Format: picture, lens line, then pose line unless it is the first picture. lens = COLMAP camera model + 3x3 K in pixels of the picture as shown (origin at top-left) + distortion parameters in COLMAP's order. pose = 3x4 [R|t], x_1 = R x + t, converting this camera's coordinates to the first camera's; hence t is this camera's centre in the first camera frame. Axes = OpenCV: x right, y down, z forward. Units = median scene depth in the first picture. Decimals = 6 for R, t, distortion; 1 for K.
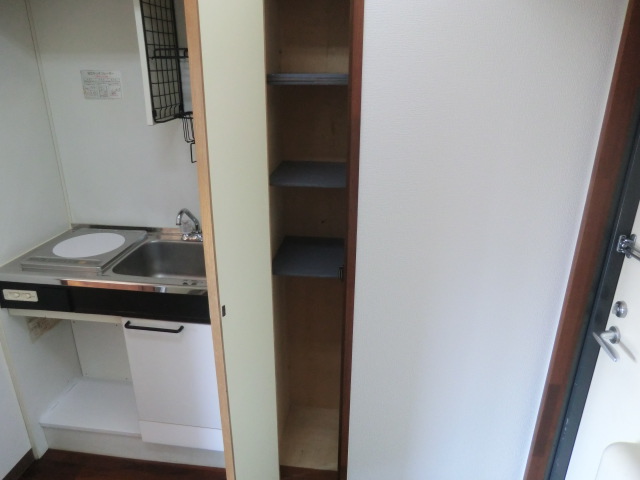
lens RADIAL K [[449.0, 0, 315.0], [0, 449.0, 230.5], [0, 0, 1]] dist [-0.082781, 0.059977]
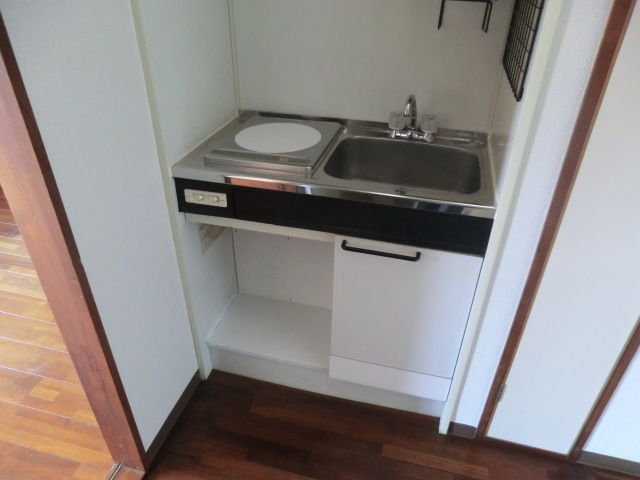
lens RADIAL K [[449.0, 0, 315.0], [0, 449.0, 230.5], [0, 0, 1]] dist [-0.082781, 0.059977]
pose [[0.991120, 0.077048, -0.108373, -0.364017], [-0.053204, 0.976717, 0.207829, 0.027502], [0.121862, -0.200217, 0.972143, 0.224948]]
